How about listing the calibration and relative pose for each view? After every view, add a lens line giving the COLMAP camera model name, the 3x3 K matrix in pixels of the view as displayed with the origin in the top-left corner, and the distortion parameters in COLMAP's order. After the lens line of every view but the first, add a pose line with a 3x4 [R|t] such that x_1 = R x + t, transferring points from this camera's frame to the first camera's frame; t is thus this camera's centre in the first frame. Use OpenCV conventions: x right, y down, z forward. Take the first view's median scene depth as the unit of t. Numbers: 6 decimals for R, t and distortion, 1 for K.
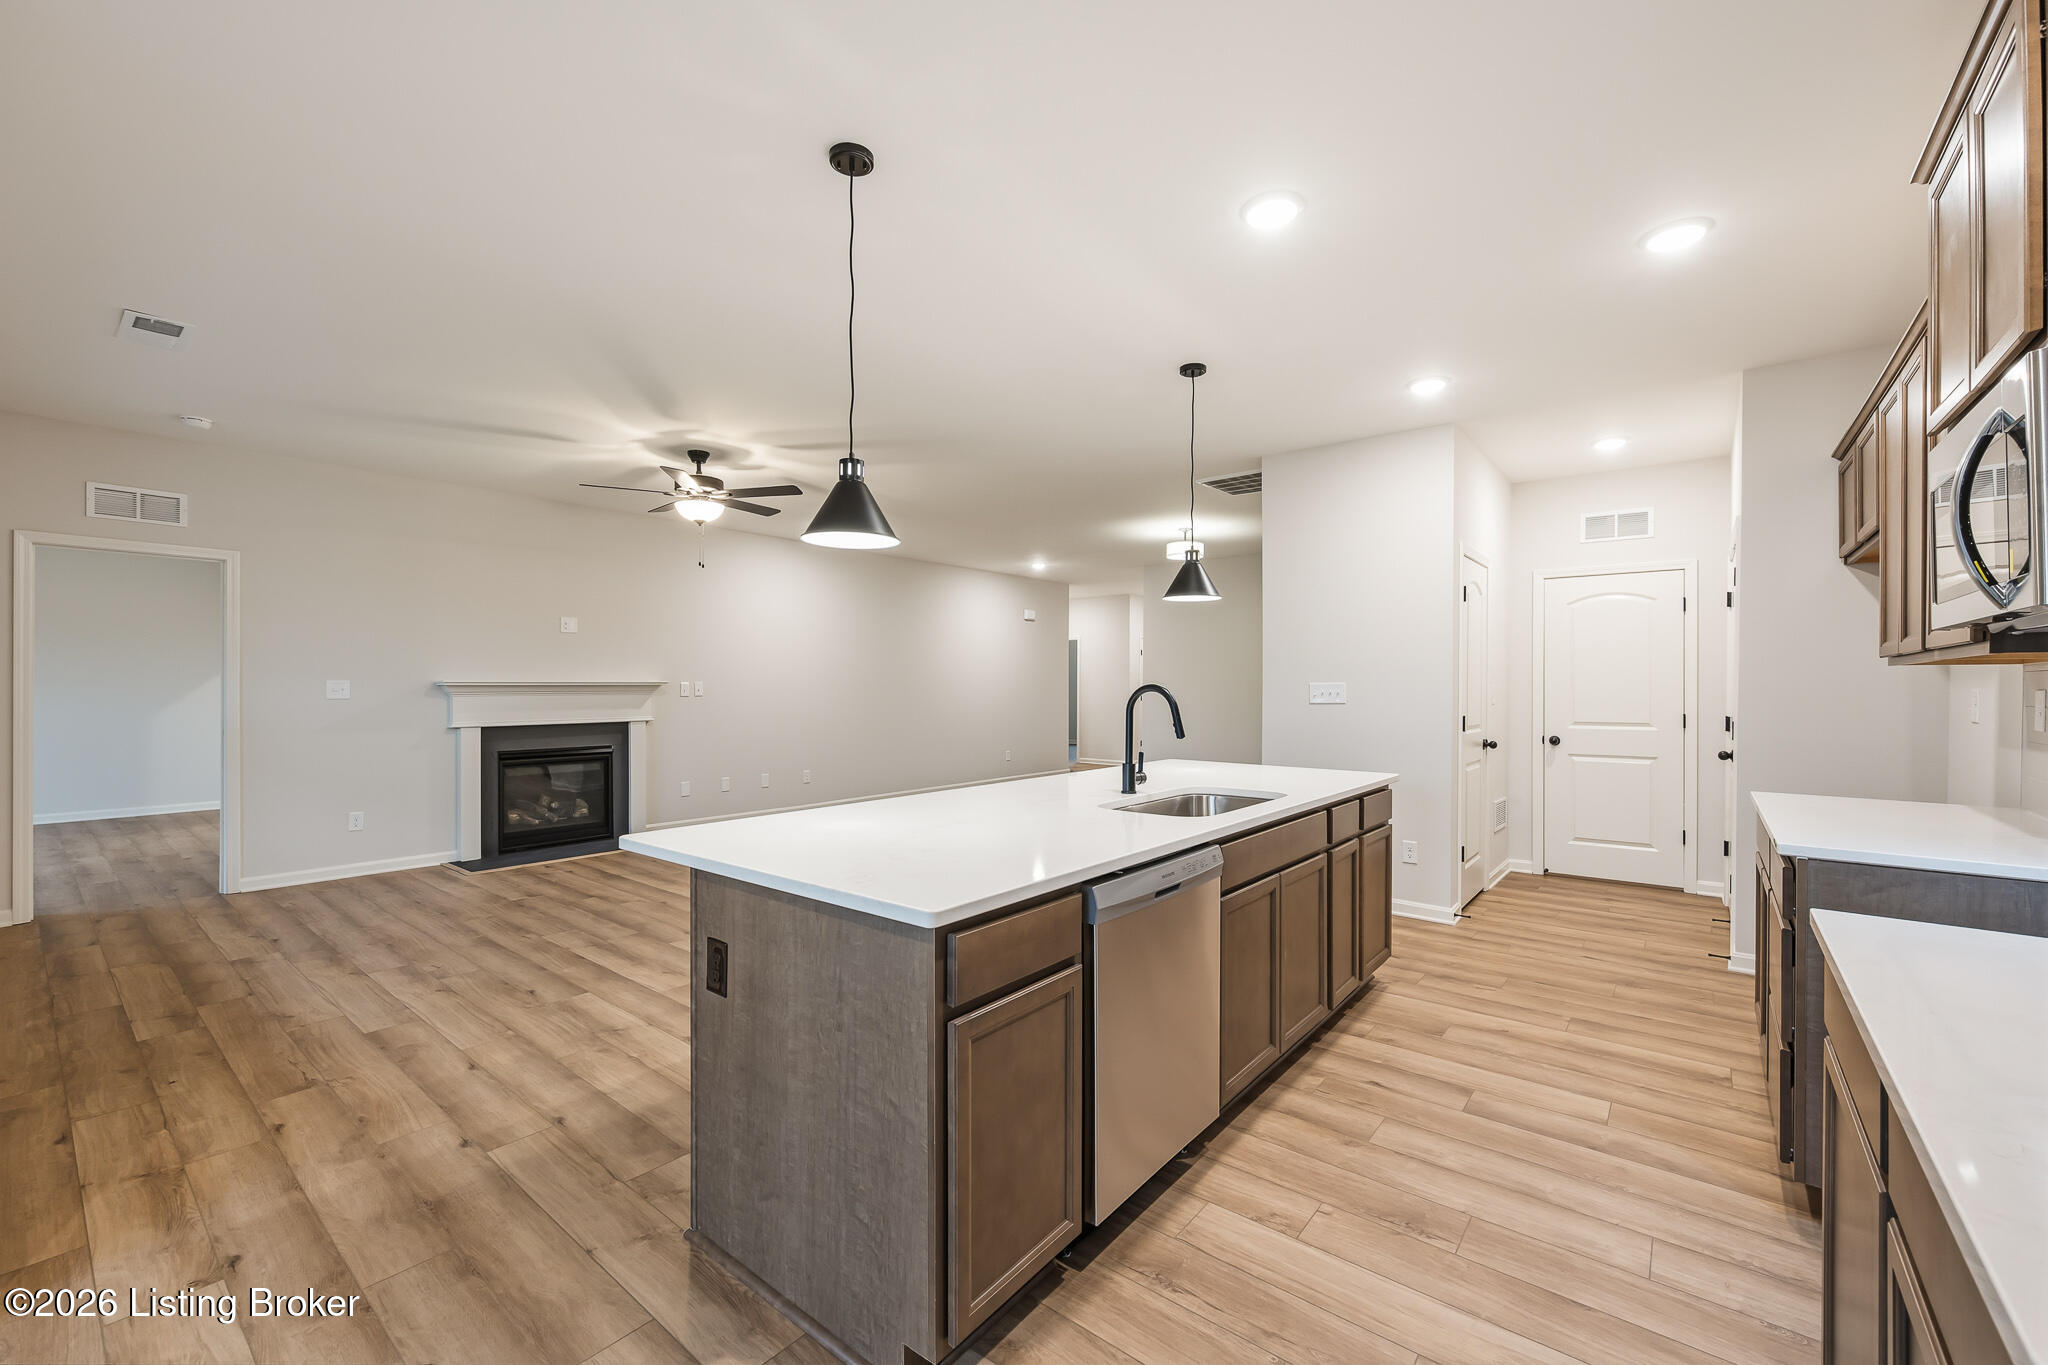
lens RADIAL K [[828.8, 0, 1020.5], [0, 828.8, 683.9], [0, 0, 1]] dist [0.001635, 0.000195]
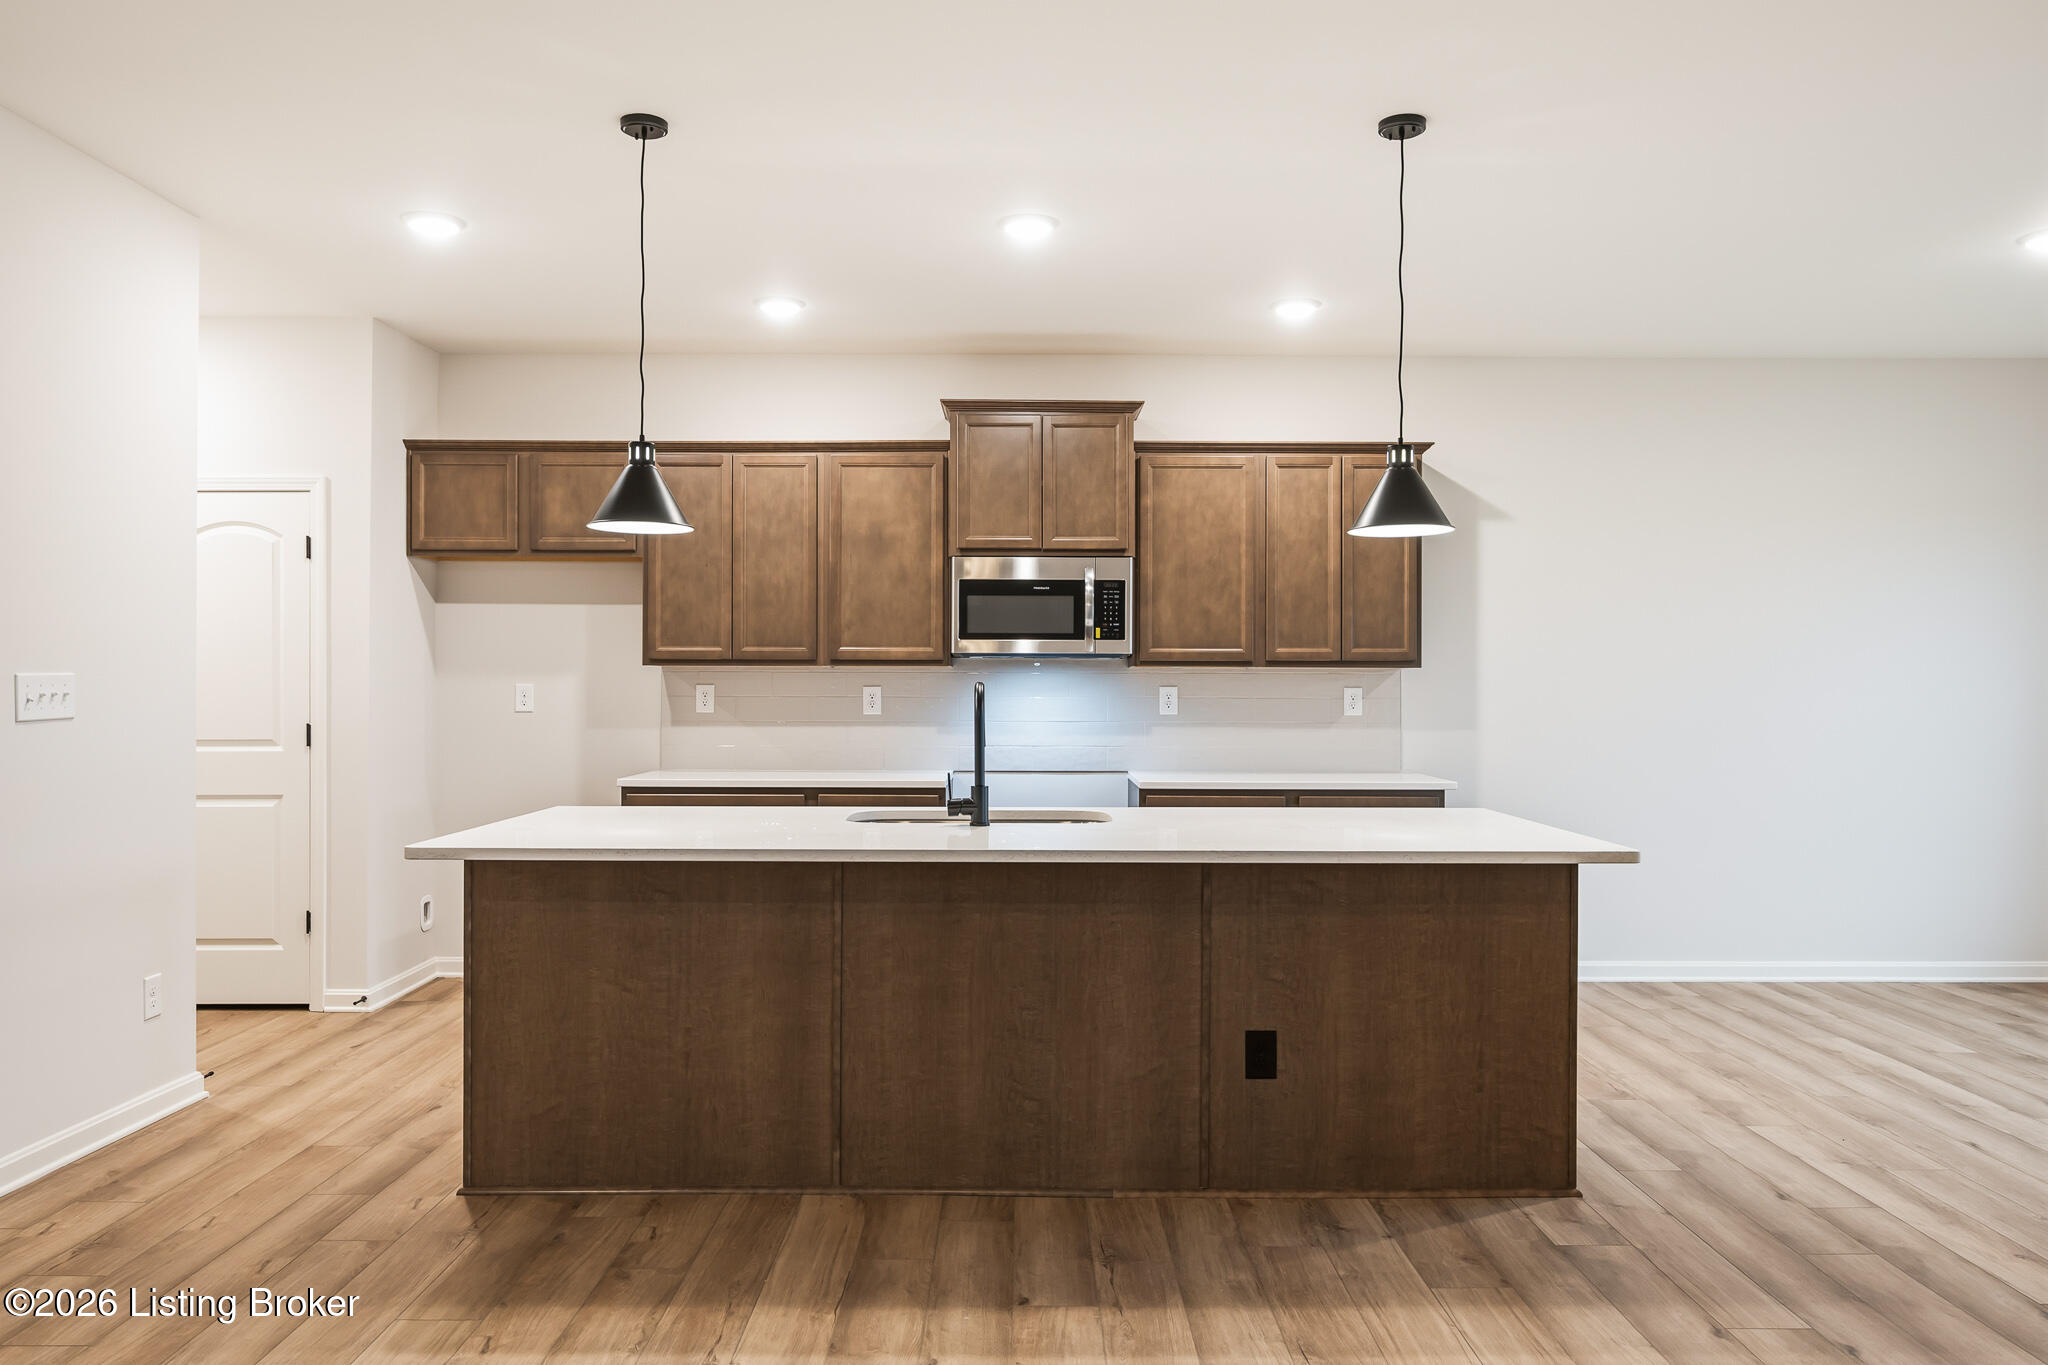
lens RADIAL K [[1421.5, 0, 1018.5], [0, 1421.5, 687.0], [0, 0, 1]] dist [-0.001304, -0.000076]
pose [[-0.630600, -0.004940, 0.776092, -0.659903], [-0.005608, 0.999983, 0.001808, 0.002227], [-0.776088, -0.003212, -0.630617, 1.314158]]
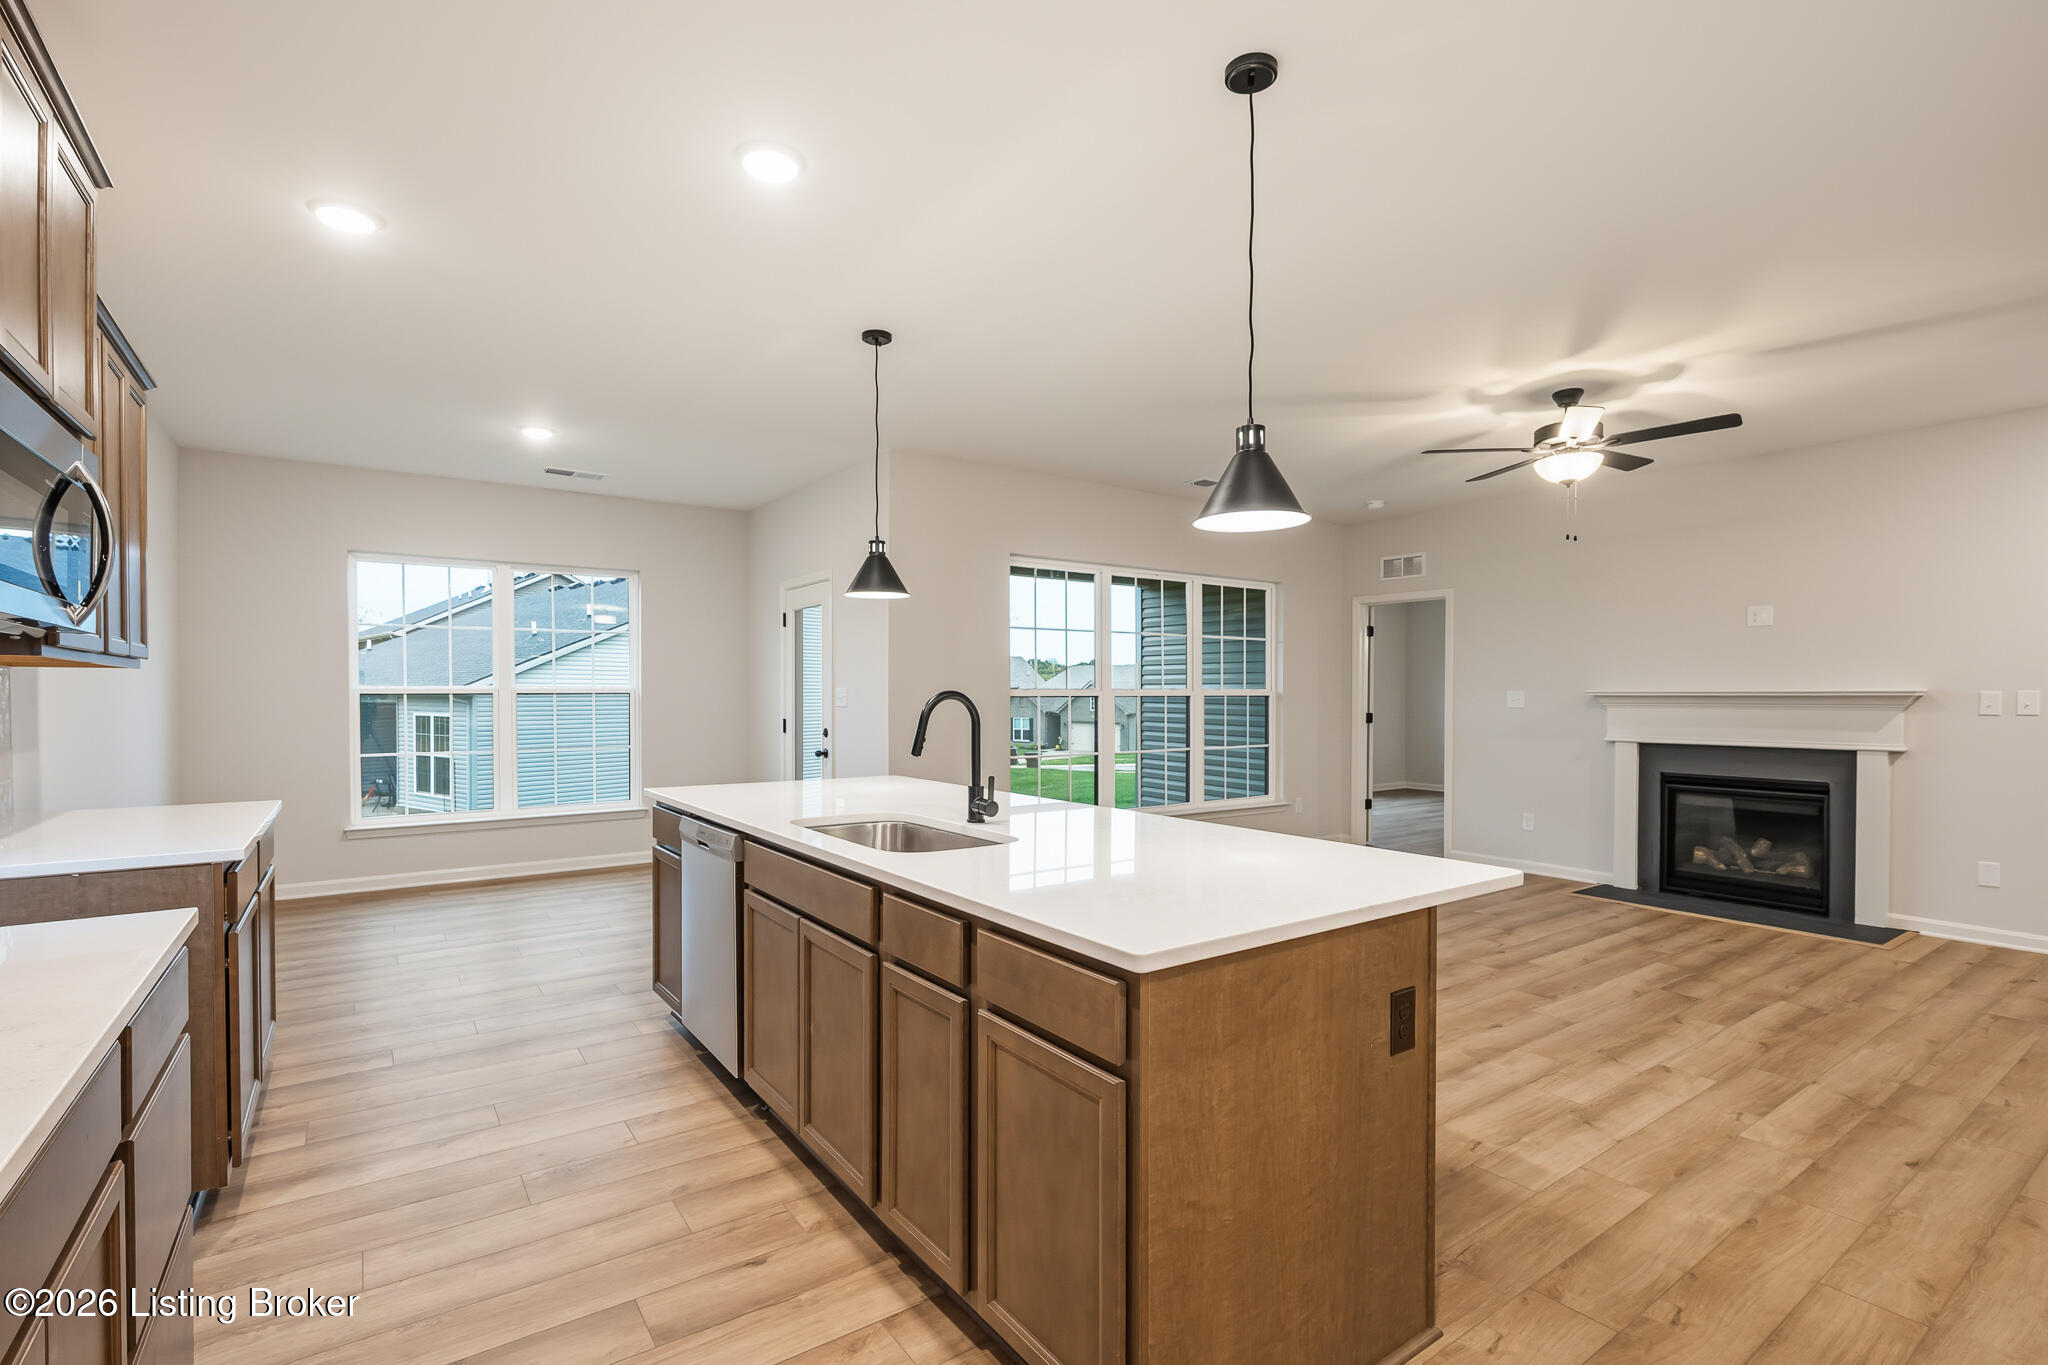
lens RADIAL K [[935.3, 0, 1019.1], [0, 935.3, 705.8], [0, 0, 1]] dist [0.001918, -0.000070]
pose [[-0.268913, 0.009431, -0.963118, 0.747346], [-0.001217, 0.999948, 0.010131, 0.004486], [0.963164, 0.003896, -0.268888, 0.947664]]
